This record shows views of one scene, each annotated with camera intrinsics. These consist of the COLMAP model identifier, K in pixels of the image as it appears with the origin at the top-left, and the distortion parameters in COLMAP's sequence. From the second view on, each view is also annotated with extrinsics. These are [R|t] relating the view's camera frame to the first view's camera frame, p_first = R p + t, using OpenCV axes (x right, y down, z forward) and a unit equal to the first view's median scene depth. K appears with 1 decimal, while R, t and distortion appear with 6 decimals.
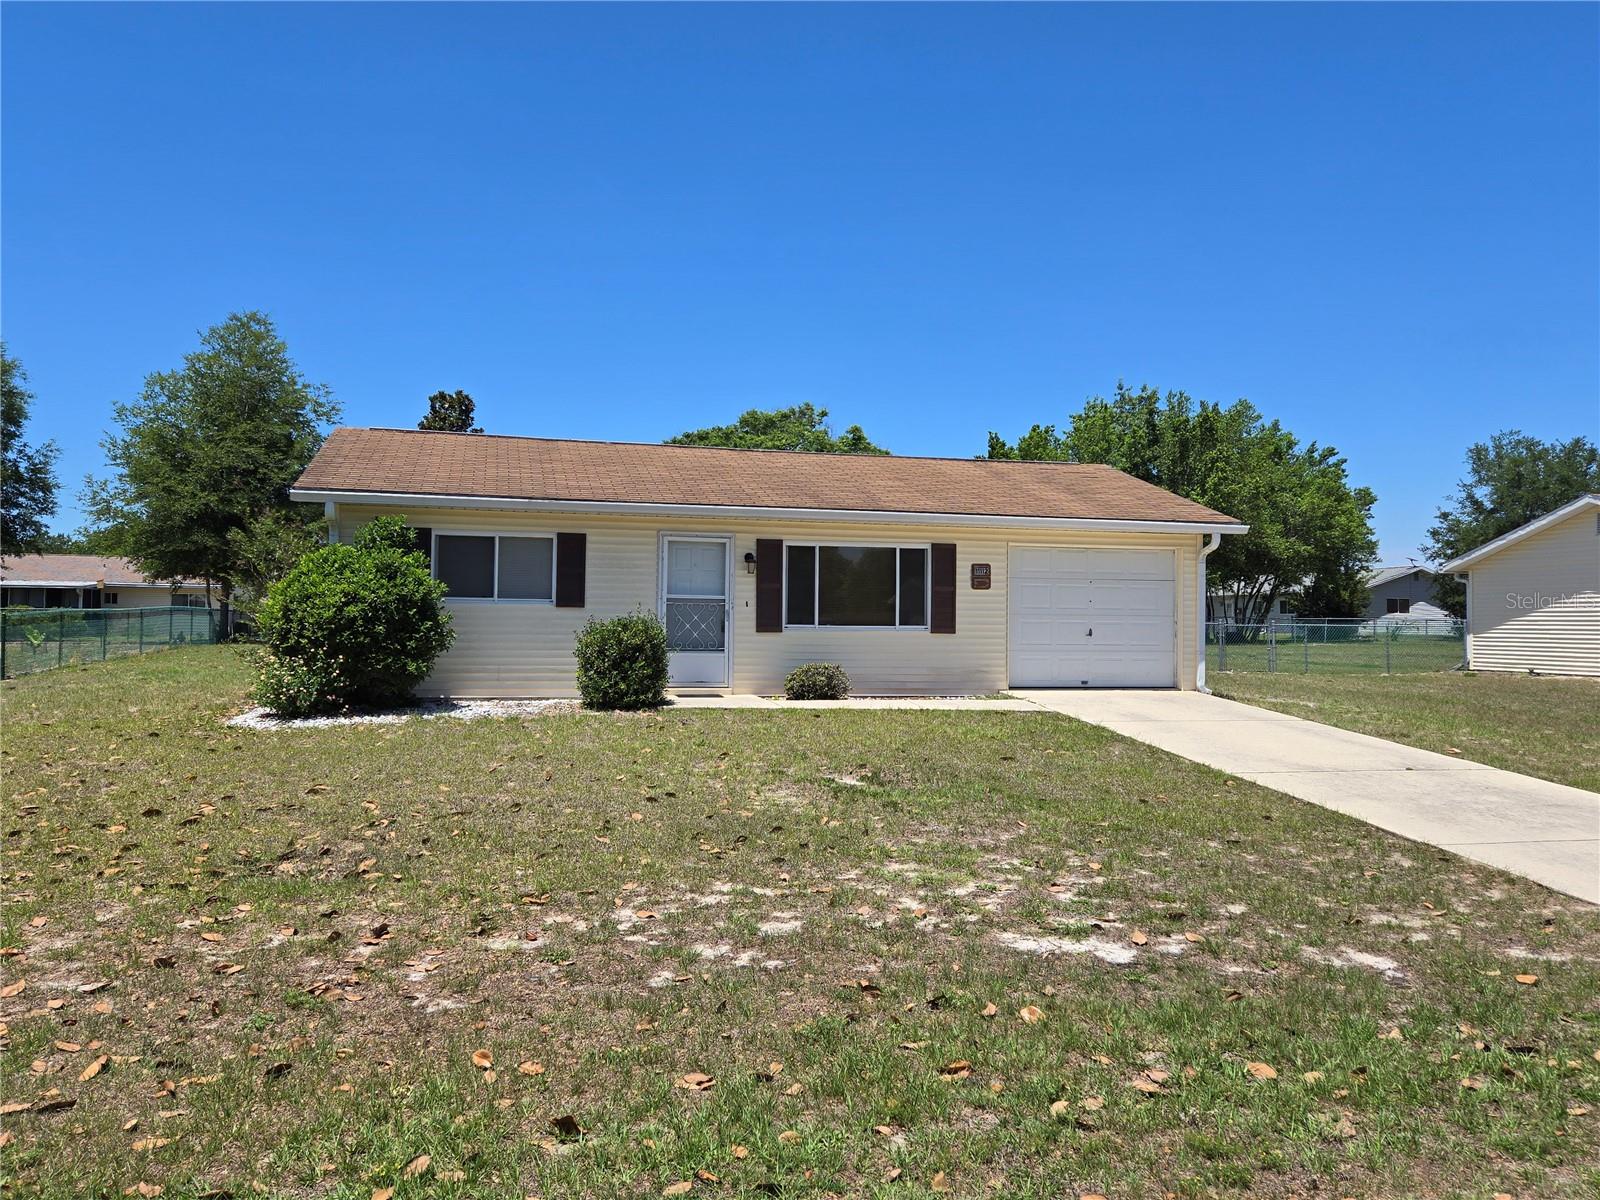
lens RADIAL K [[1191.3, 0, 801.3], [0, 1191.3, 594.0], [0, 0, 1]] dist [0.075066, -0.018503]
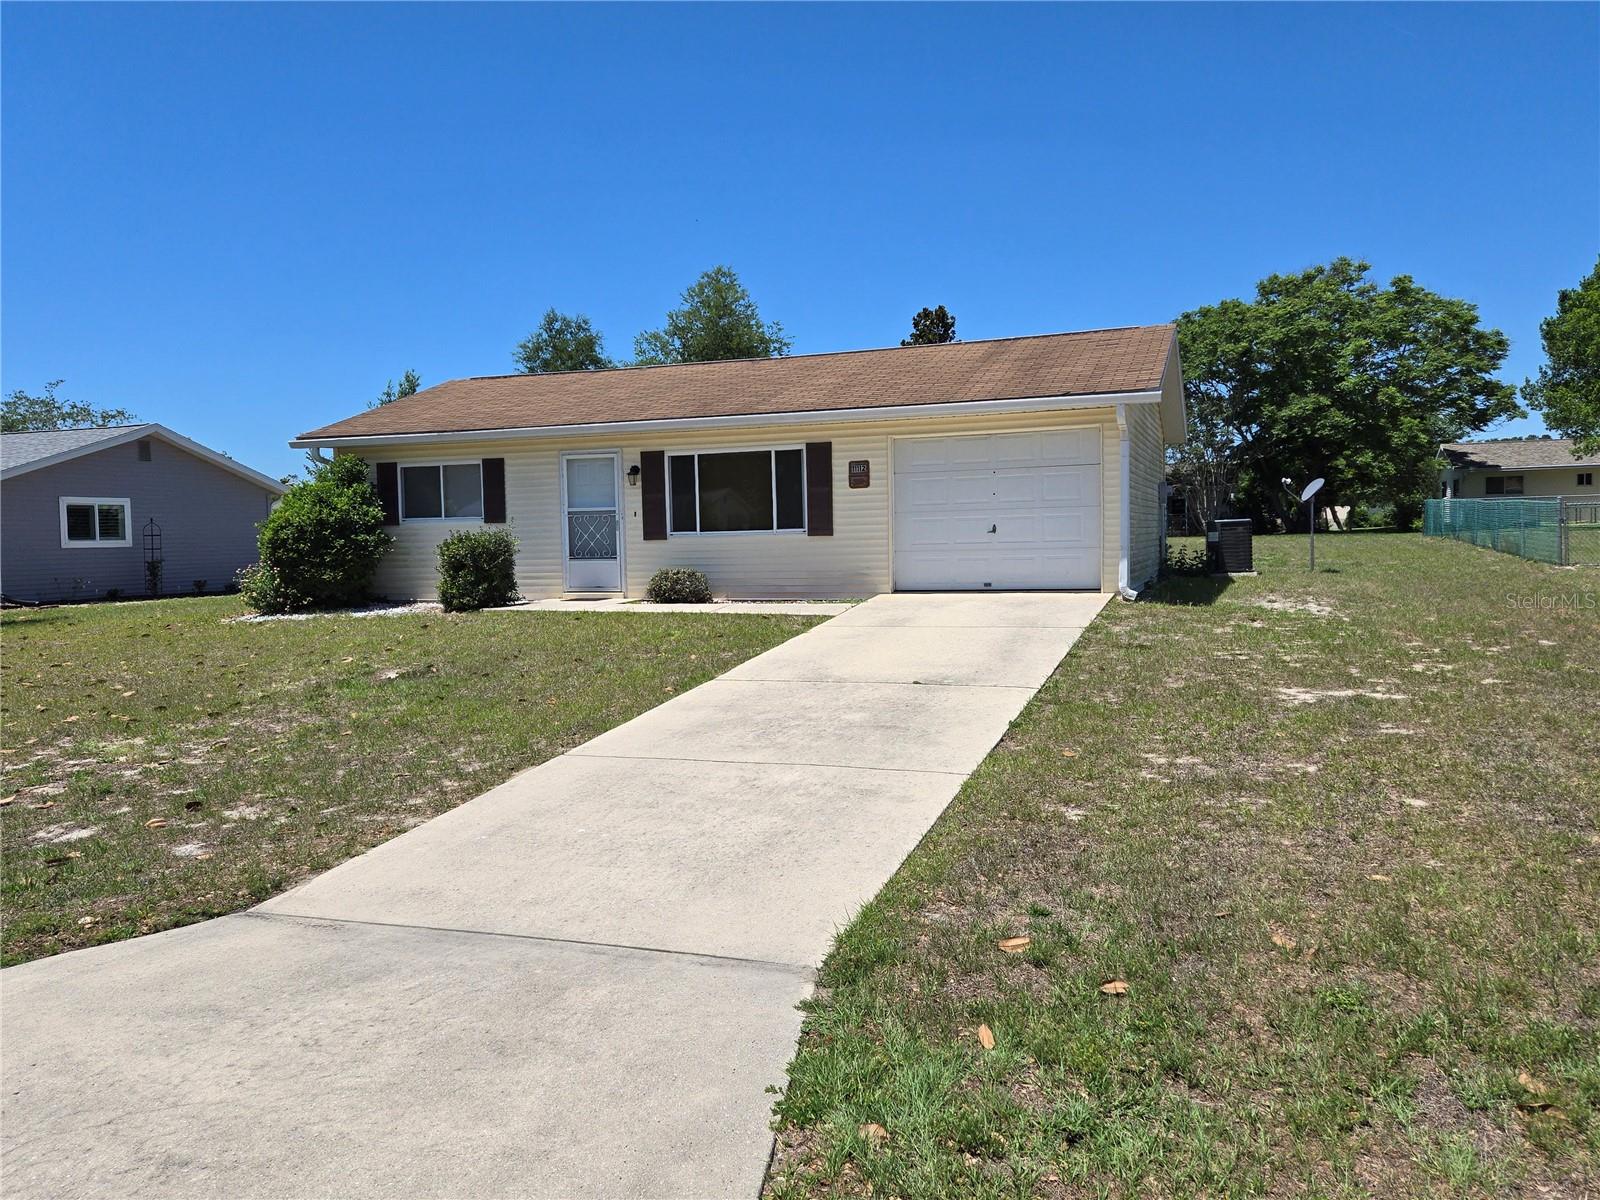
lens RADIAL K [[1191.3, 0, 803.0], [0, 1191.3, 595.1], [0, 0, 1]] dist [0.075066, -0.018503]
pose [[0.830128, -0.001103, -0.557572, 0.651902], [0.046759, 0.996613, 0.067645, 0.014943], [0.555609, -0.082226, 0.827368, 0.187588]]
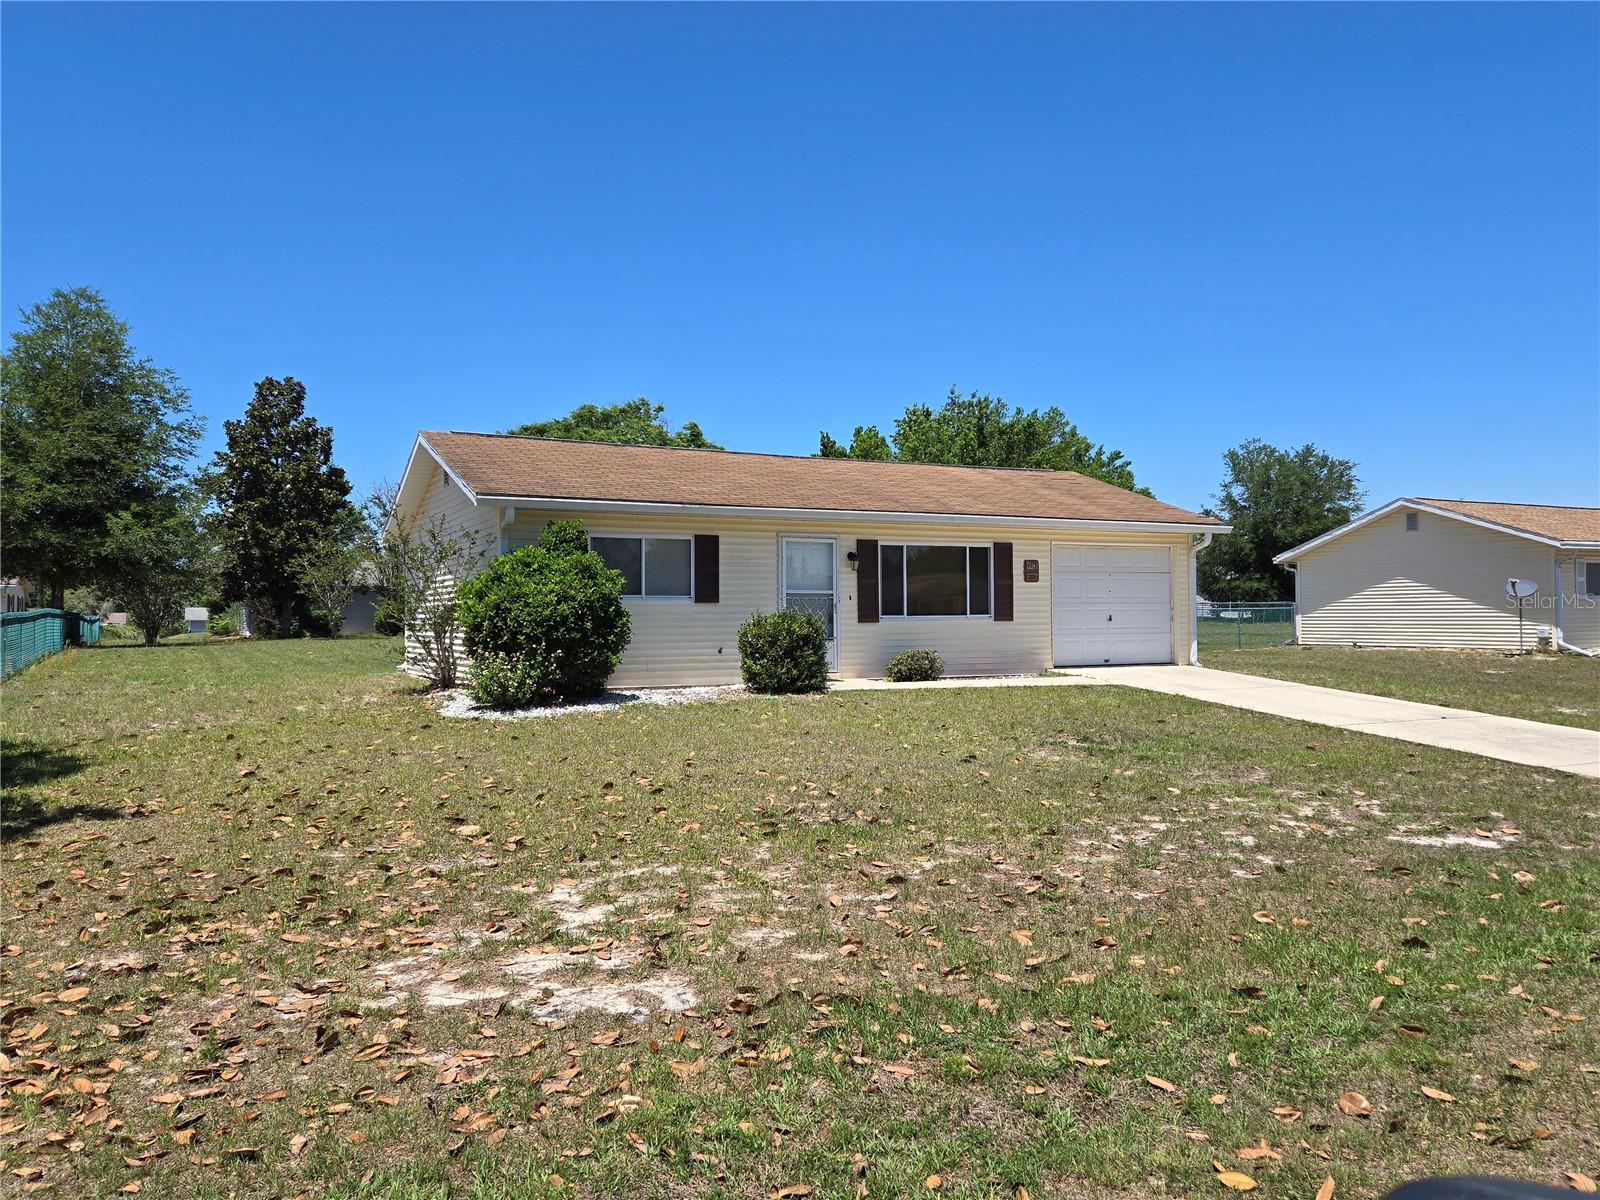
lens RADIAL K [[1191.3, 0, 803.2], [0, 1191.3, 603.6], [0, 0, 1]] dist [0.075066, -0.018503]
pose [[0.975823, -0.014825, 0.218057, -0.321719], [0.011498, 0.999797, 0.016520, -0.004892], [-0.218257, -0.013614, 0.975796, -0.079209]]
